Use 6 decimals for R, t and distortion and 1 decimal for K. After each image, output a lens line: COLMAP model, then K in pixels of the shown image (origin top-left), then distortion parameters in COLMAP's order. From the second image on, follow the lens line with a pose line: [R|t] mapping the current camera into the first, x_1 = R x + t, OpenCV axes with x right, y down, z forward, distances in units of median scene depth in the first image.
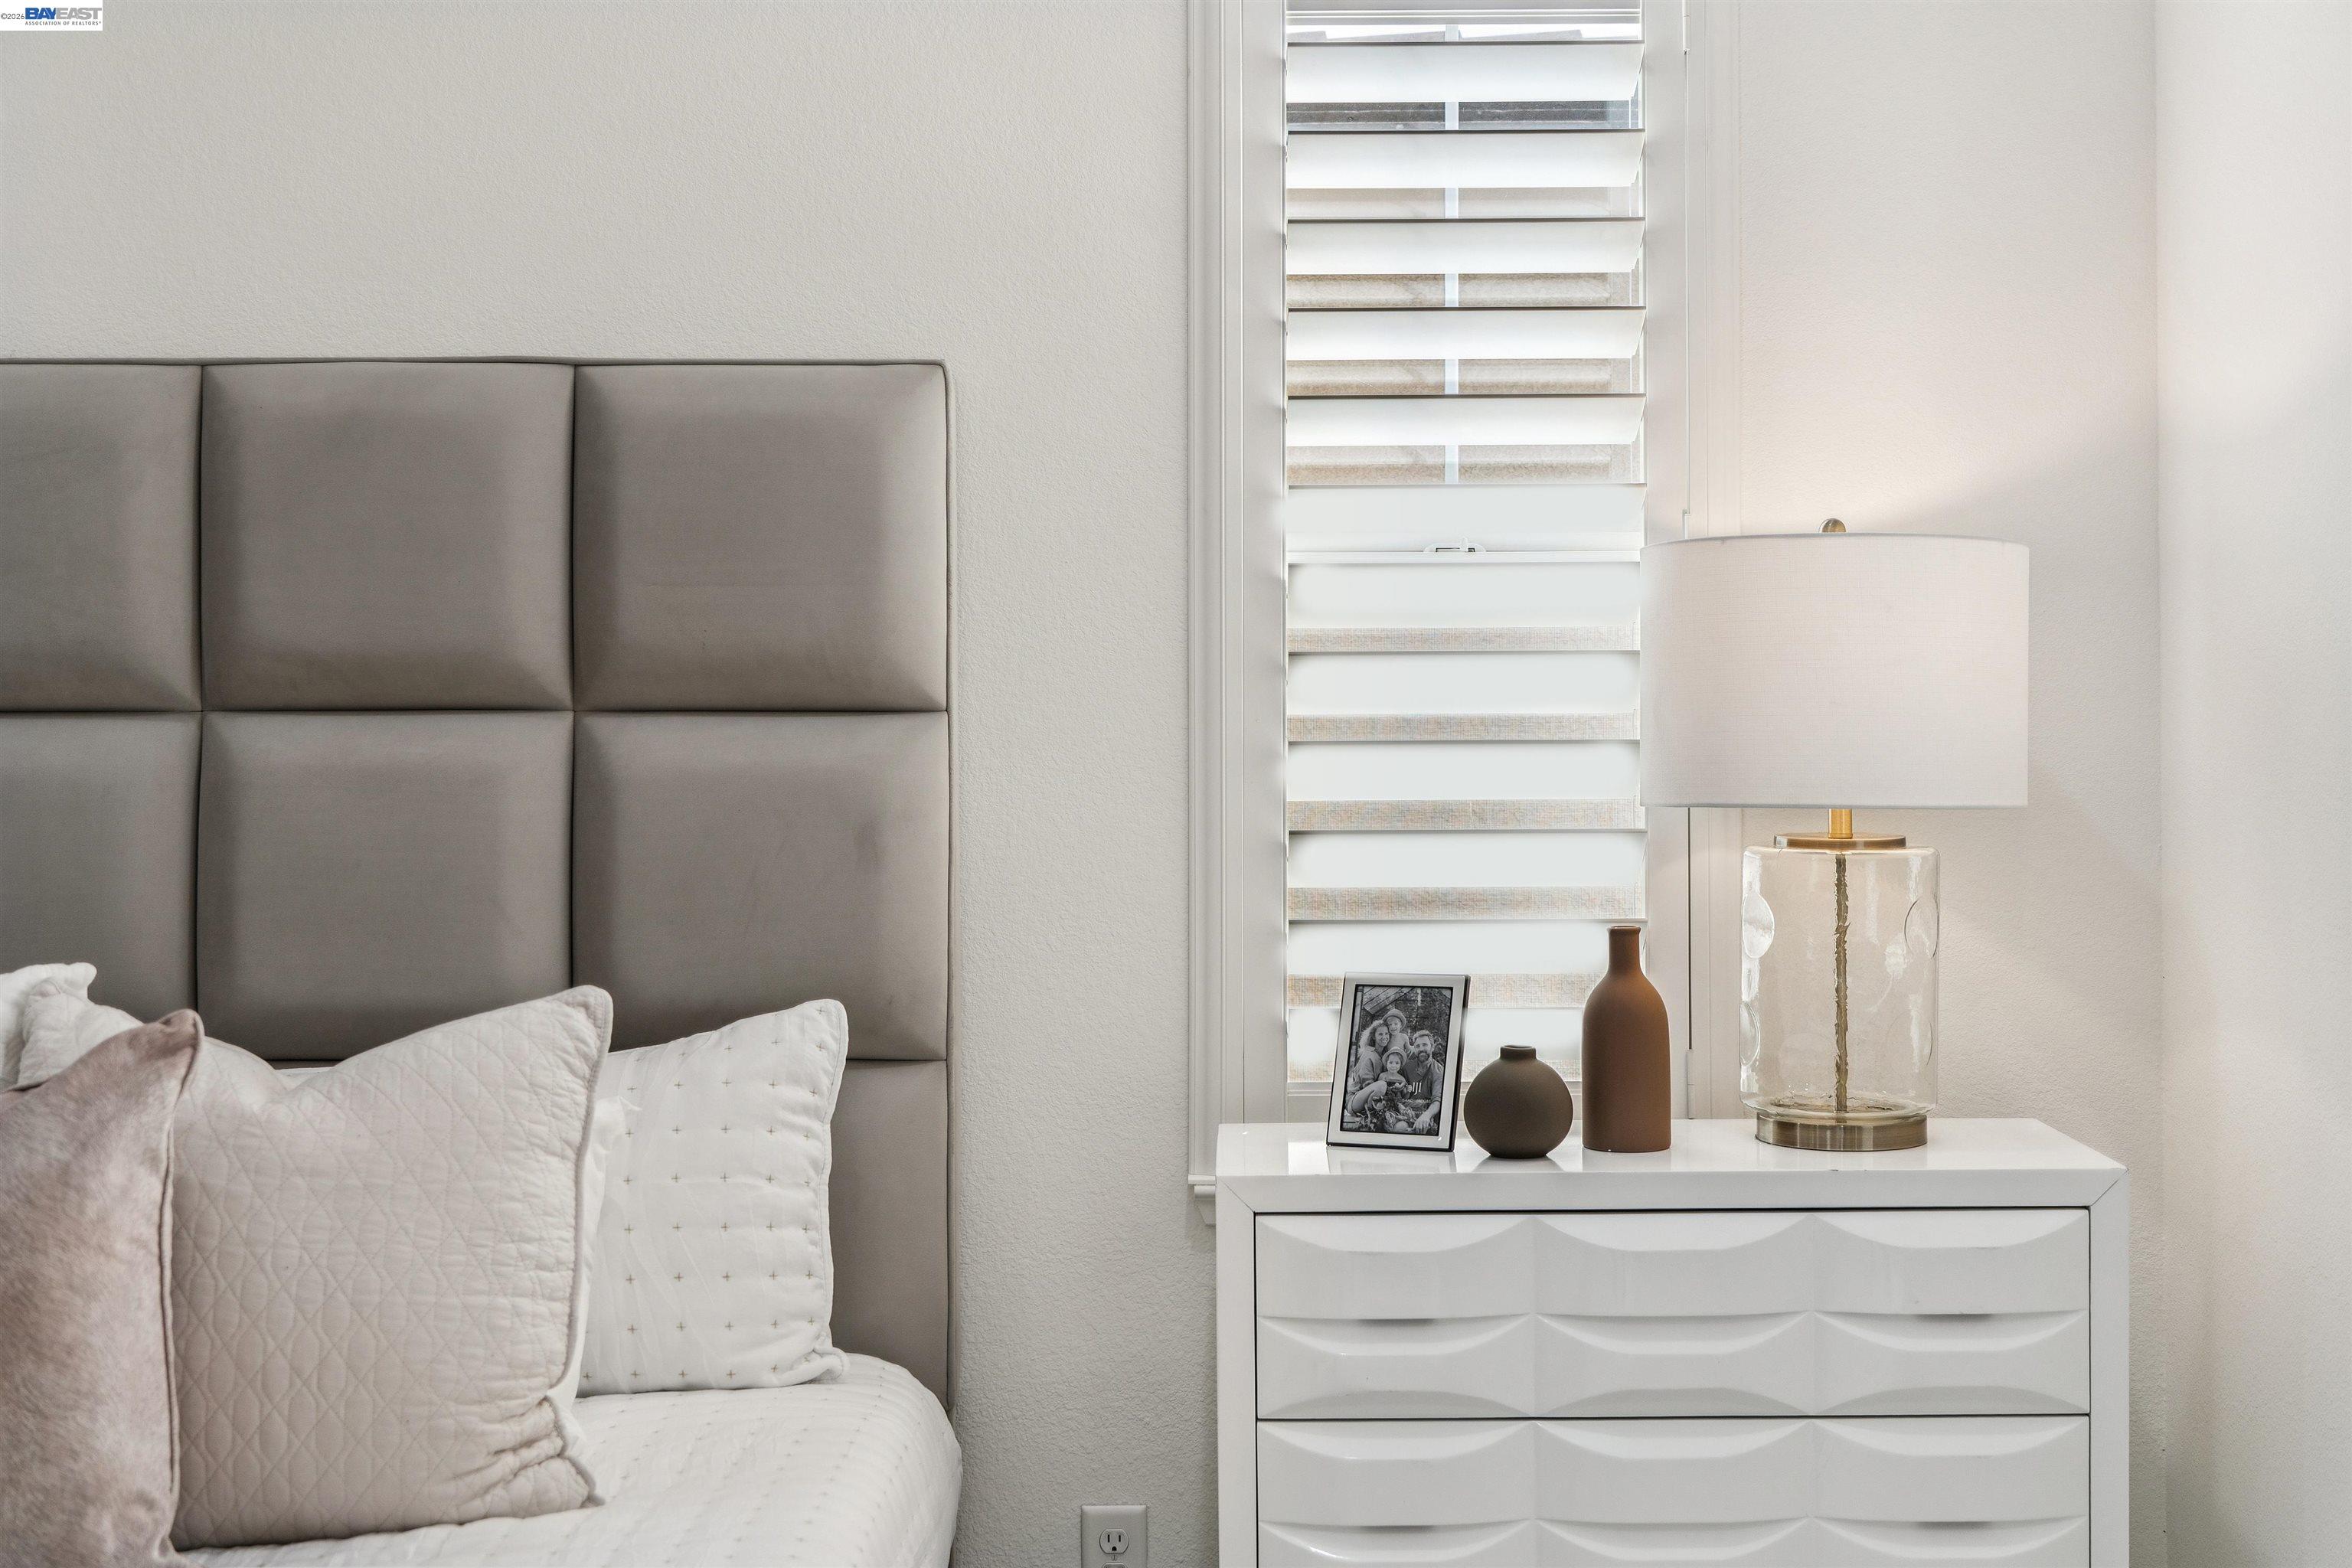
lens RADIAL K [[2912.0, 0, 1153.1], [0, 2912.0, 776.3], [0, 0, 1]] dist [0.017958, 0.000000]
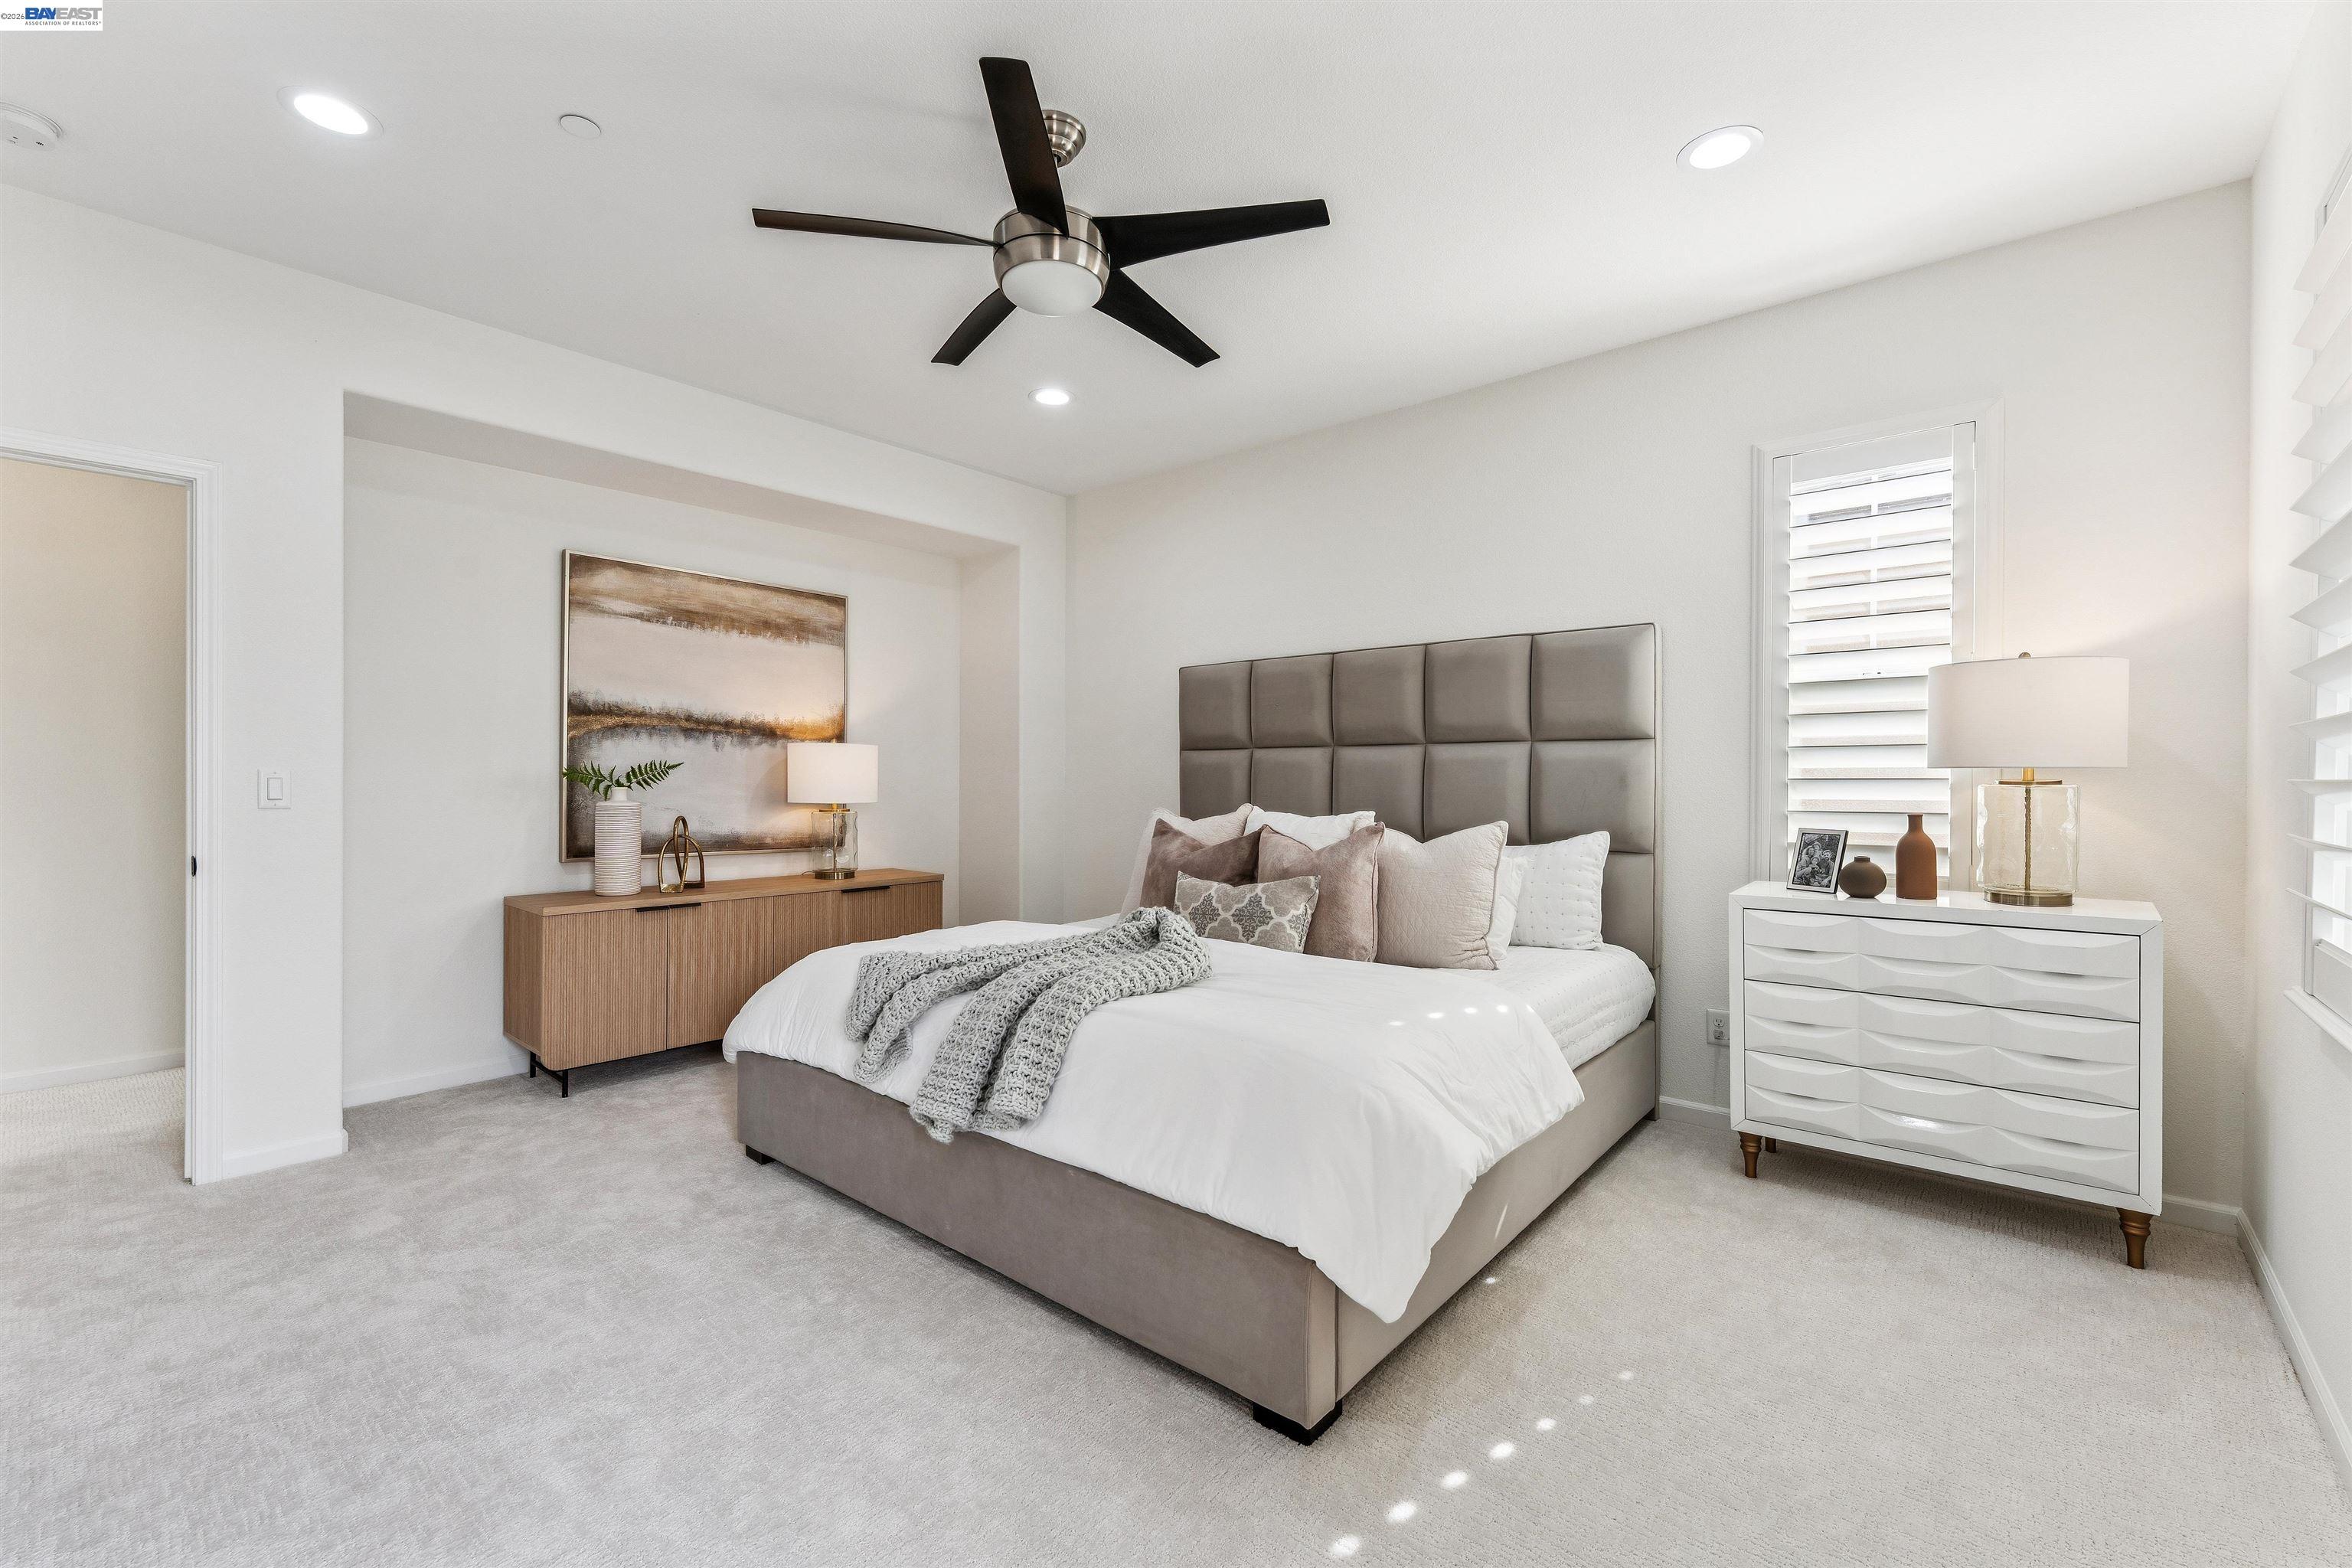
lens RADIAL K [[980.5, 0, 1185.5], [0, 980.5, 790.9], [0, 0, 1]] dist [-0.004379, -0.000251]
pose [[0.766347, 0.009667, -0.642354, 0.221196], [0.002800, 0.999827, 0.018387, 0.012839], [0.642421, -0.015889, 0.766187, -0.098600]]
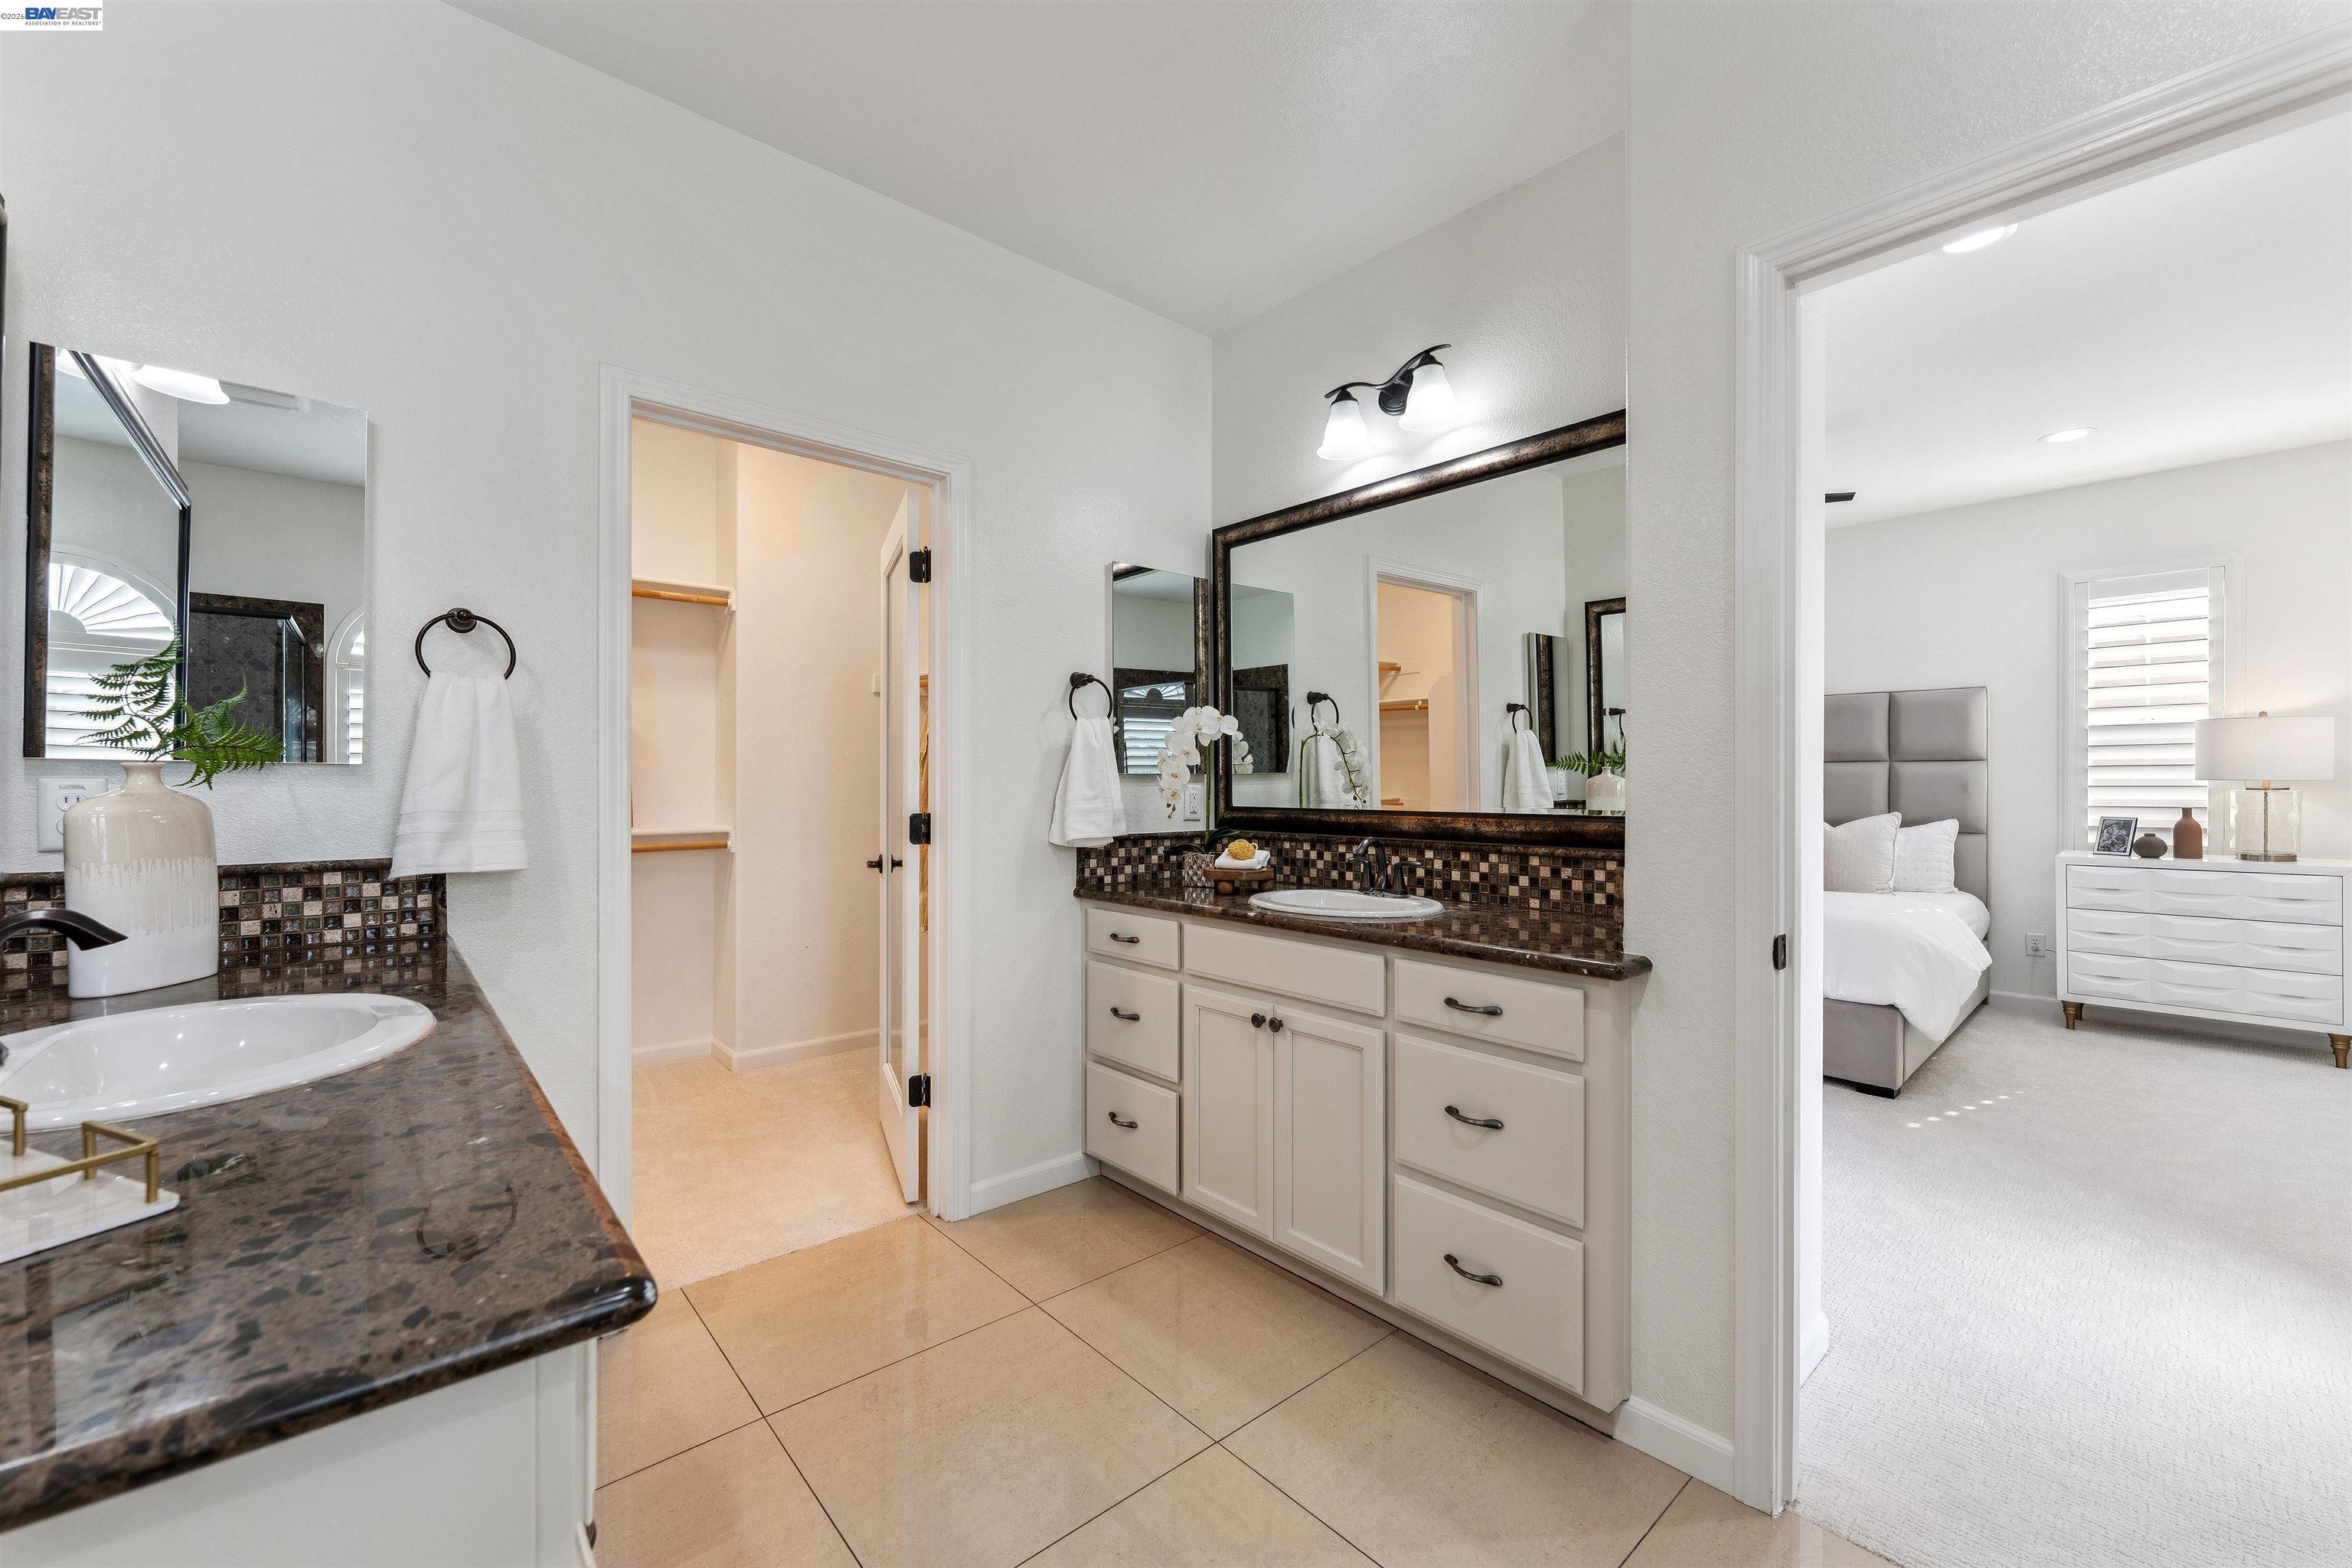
lens RADIAL K [[935.0, 0, 1169.2], [0, 935.0, 788.5], [0, 0, 1]] dist [-0.003849, 0.000382]
pose [[0.671687, 0.005601, -0.740813, 0.168817], [0.006639, 0.999886, 0.013579, -0.006287], [0.740805, -0.014039, 0.671574, -1.064048]]
